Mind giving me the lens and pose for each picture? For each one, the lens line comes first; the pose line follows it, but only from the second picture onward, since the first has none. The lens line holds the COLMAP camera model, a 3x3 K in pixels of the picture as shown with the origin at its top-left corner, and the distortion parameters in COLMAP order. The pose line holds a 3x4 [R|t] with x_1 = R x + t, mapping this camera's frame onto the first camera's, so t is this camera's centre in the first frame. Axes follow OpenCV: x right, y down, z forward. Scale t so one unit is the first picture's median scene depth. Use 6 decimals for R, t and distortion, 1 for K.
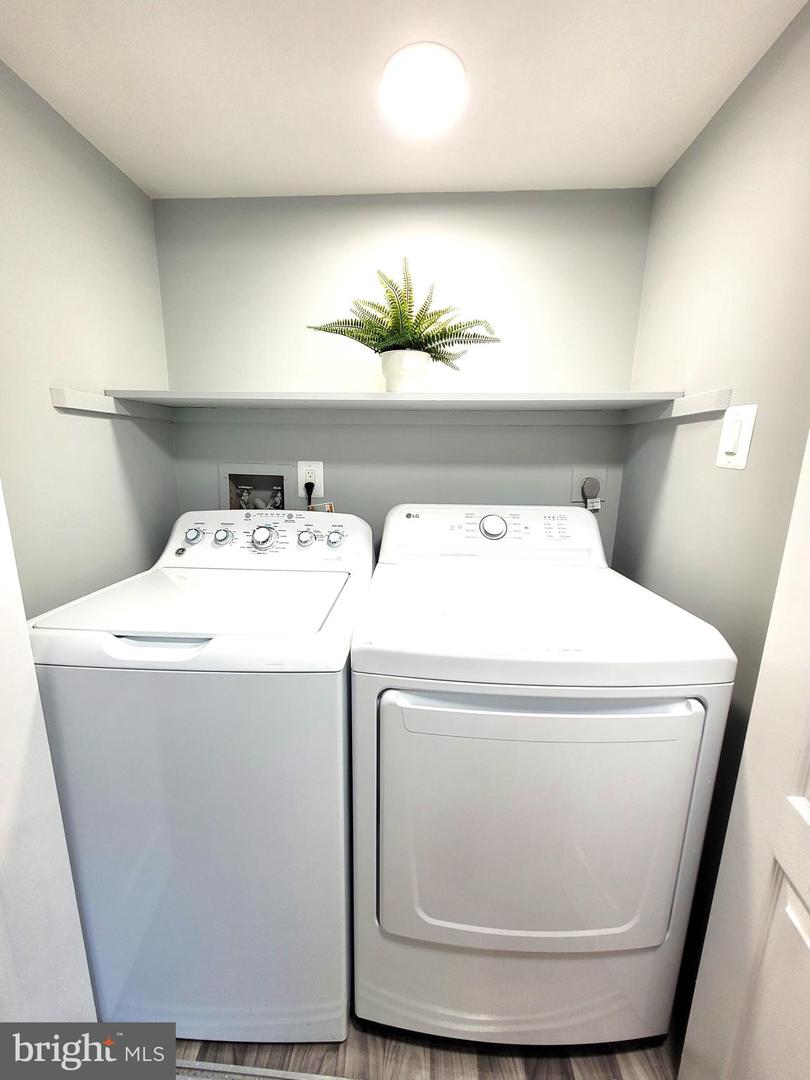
lens RADIAL K [[429.1, 0, 401.4], [0, 429.1, 545.8], [0, 0, 1]] dist [0.004236, 0.001893]
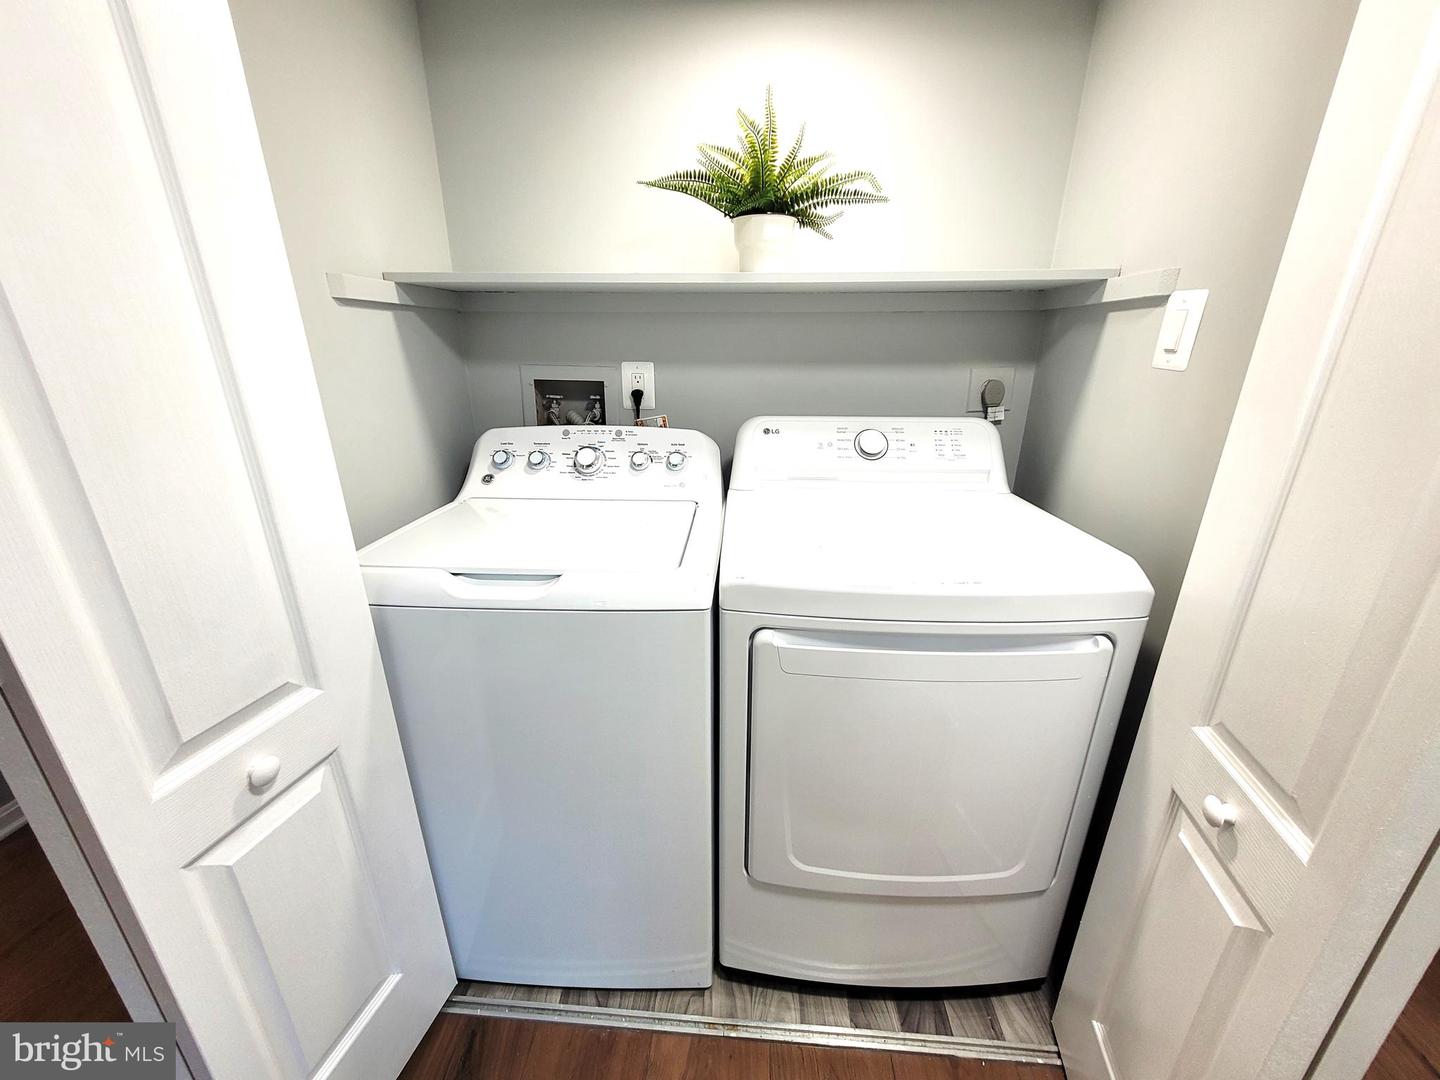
lens RADIAL K [[572.1, 0, 722.9], [0, 572.1, 548.8], [0, 0, 1]] dist [0.004236, 0.001893]
pose [[0.999949, -0.009662, -0.002868, -0.081101], [0.009958, 0.991040, 0.133190, 0.006082], [0.001555, -0.133212, 0.991086, -0.122961]]
